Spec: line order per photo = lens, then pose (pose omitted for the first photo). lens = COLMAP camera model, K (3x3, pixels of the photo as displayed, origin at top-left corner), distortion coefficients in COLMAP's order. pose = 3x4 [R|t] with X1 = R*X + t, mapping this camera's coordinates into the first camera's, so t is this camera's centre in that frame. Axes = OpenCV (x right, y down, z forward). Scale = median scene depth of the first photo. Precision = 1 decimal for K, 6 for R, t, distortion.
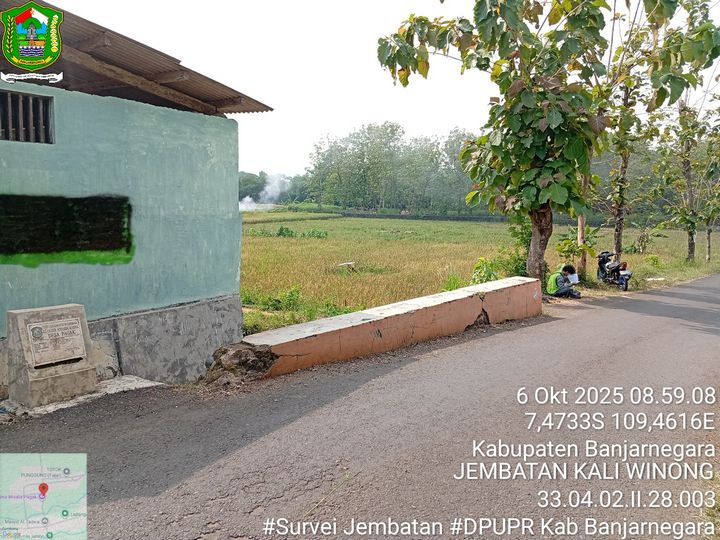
lens RADIAL K [[552.7, 0, 356.9], [0, 552.7, 272.0], [0, 0, 1]] dist [0.079455, -0.158959]
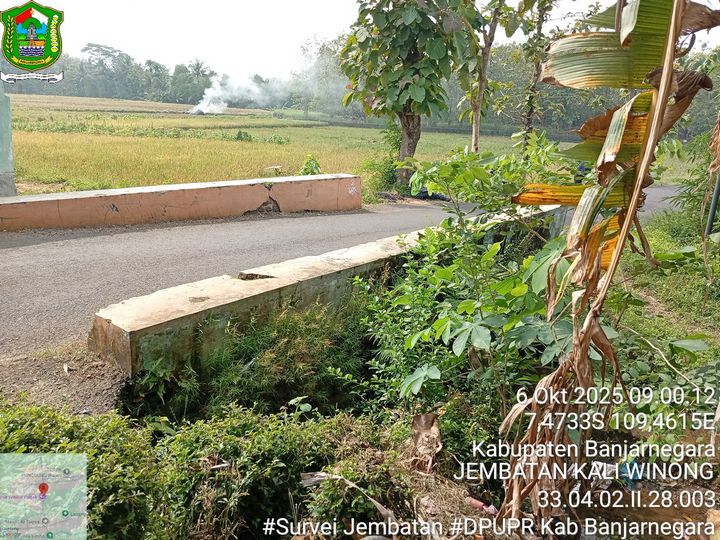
lens RADIAL K [[552.7, 0, 358.0], [0, 552.7, 276.6], [0, 0, 1]] dist [0.079455, -0.158959]
pose [[0.999596, 0.028167, 0.003926, 0.241363], [-0.028431, 0.986361, 0.162121, 0.023138], [0.000694, -0.162167, 0.986763, -0.063529]]
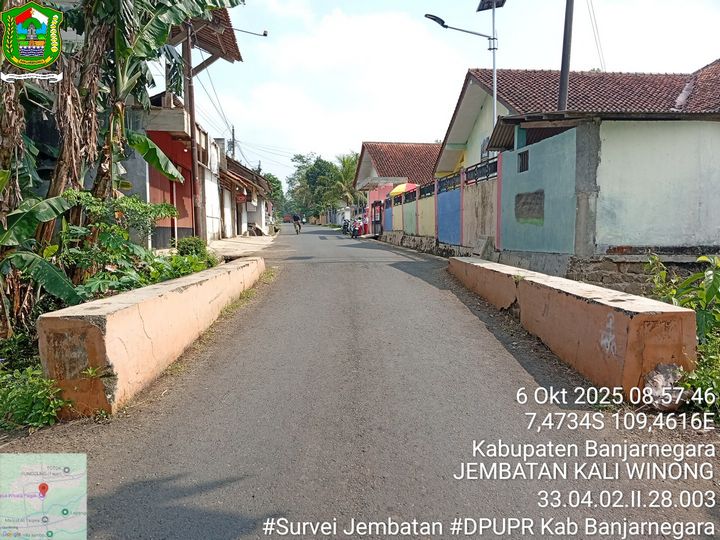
lens RADIAL K [[552.7, 0, 357.9], [0, 552.7, 271.3], [0, 0, 1]] dist [0.079455, -0.158959]
pose [[-0.775644, 0.022847, -0.630757, 0.526180], [-0.098178, 0.982814, 0.156329, -0.040465], [0.623489, 0.183182, -0.760070, 0.864974]]
